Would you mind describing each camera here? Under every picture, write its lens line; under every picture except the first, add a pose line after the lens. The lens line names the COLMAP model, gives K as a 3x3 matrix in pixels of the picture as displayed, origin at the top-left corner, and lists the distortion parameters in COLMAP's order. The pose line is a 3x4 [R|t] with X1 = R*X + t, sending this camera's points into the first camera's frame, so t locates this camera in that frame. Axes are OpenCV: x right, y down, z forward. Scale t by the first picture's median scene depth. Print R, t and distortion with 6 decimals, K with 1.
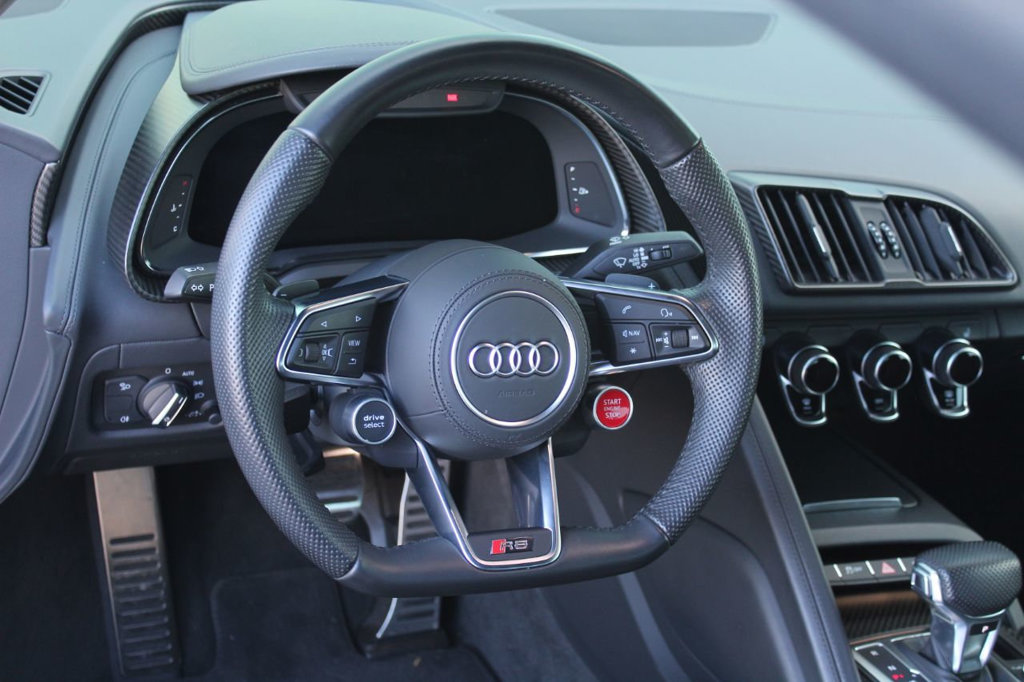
lens RADIAL K [[1676.4, 0, 512.0], [0, 1676.4, 341.0], [0, 0, 1]] dist [-0.024286, 0.043231]
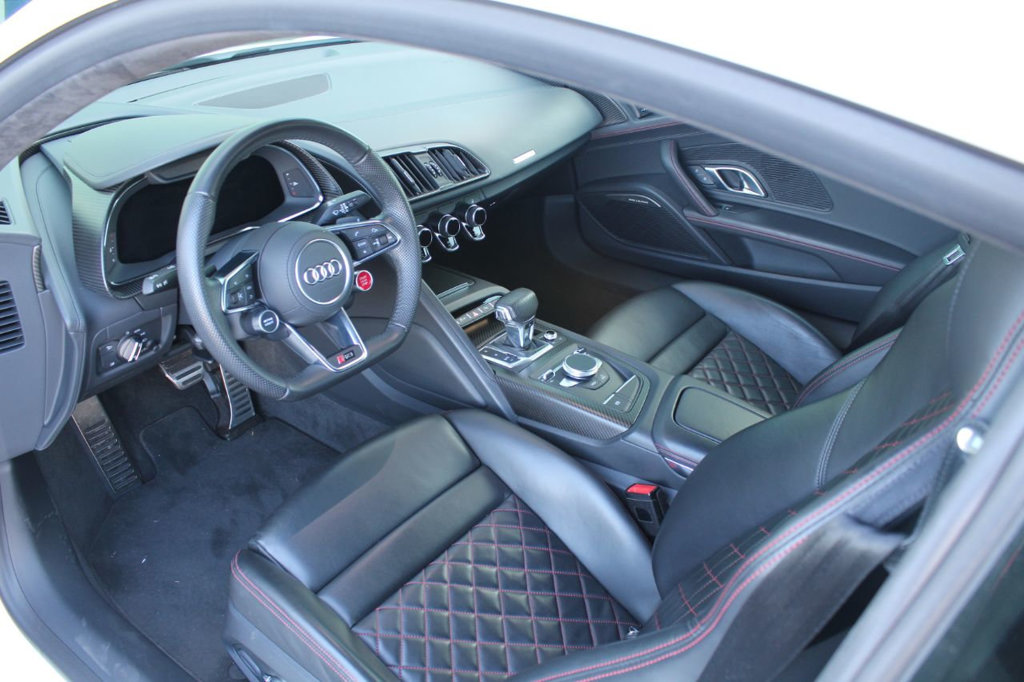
lens RADIAL K [[851.5, 0, 512.0], [0, 851.5, 359.9], [0, 0, 1]] dist [-0.118613, 0.001724]
pose [[0.866107, -0.330142, 0.375319, -0.193900], [0.260214, 0.938878, 0.225380, -0.053439], [-0.426786, -0.097540, 0.899077, -0.045810]]
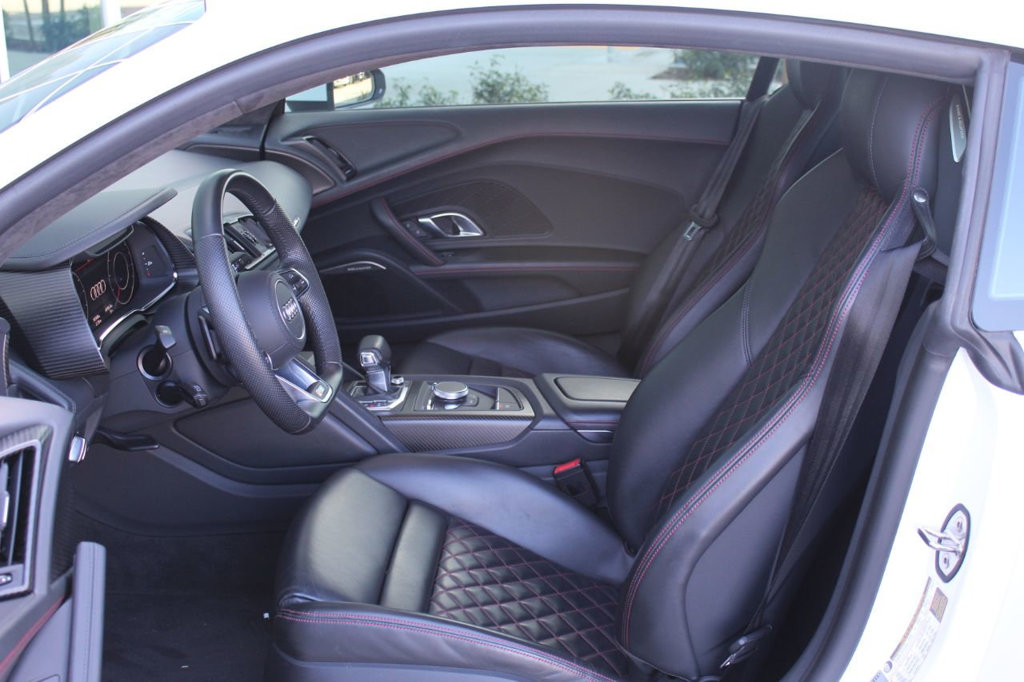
lens RADIAL K [[1286.5, 0, 512.0], [0, 1286.5, 341.0], [0, 0, 1]] dist [0.003660, 0.012904]
pose [[0.439582, -0.389432, 0.809389, -1.054680], [0.411558, 0.888288, 0.203875, -0.150919], [-0.798366, 0.243491, 0.550749, -0.112030]]
